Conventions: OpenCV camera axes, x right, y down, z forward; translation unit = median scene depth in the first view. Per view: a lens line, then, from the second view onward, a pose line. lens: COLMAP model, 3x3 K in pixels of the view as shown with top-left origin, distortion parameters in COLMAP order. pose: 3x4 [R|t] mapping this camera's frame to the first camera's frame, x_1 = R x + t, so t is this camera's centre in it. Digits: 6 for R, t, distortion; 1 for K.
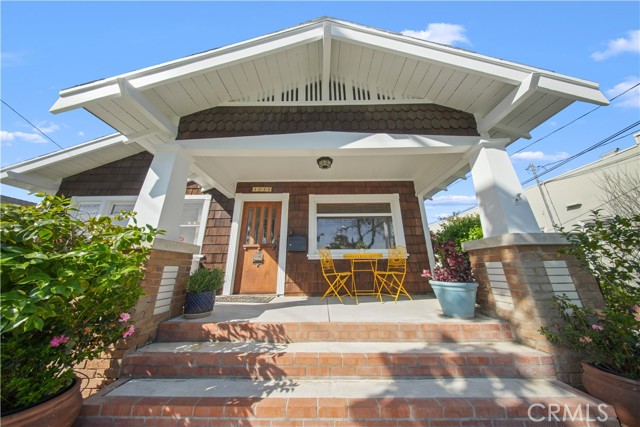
lens RADIAL K [[189.9, 0, 321.6], [0, 189.9, 211.9], [0, 0, 1]] dist [-0.000067, -0.001002]
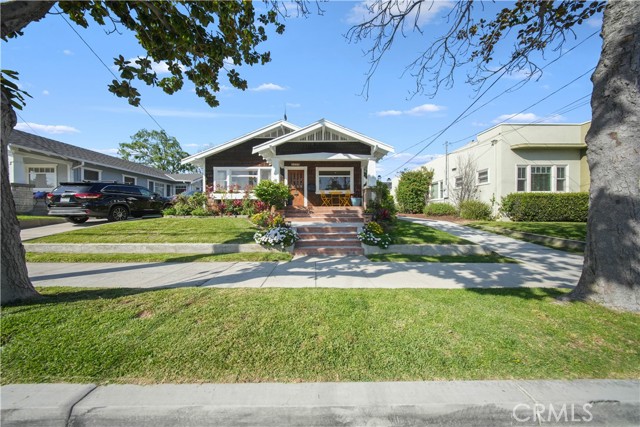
lens RADIAL K [[189.9, 0, 323.0], [0, 189.9, 213.1], [0, 0, 1]] dist [-0.000067, -0.001002]
pose [[0.999849, 0.003385, 0.017017, -0.015967], [-0.008364, 0.953333, 0.301806, -0.270804], [-0.015201, -0.301903, 0.953217, -1.468695]]
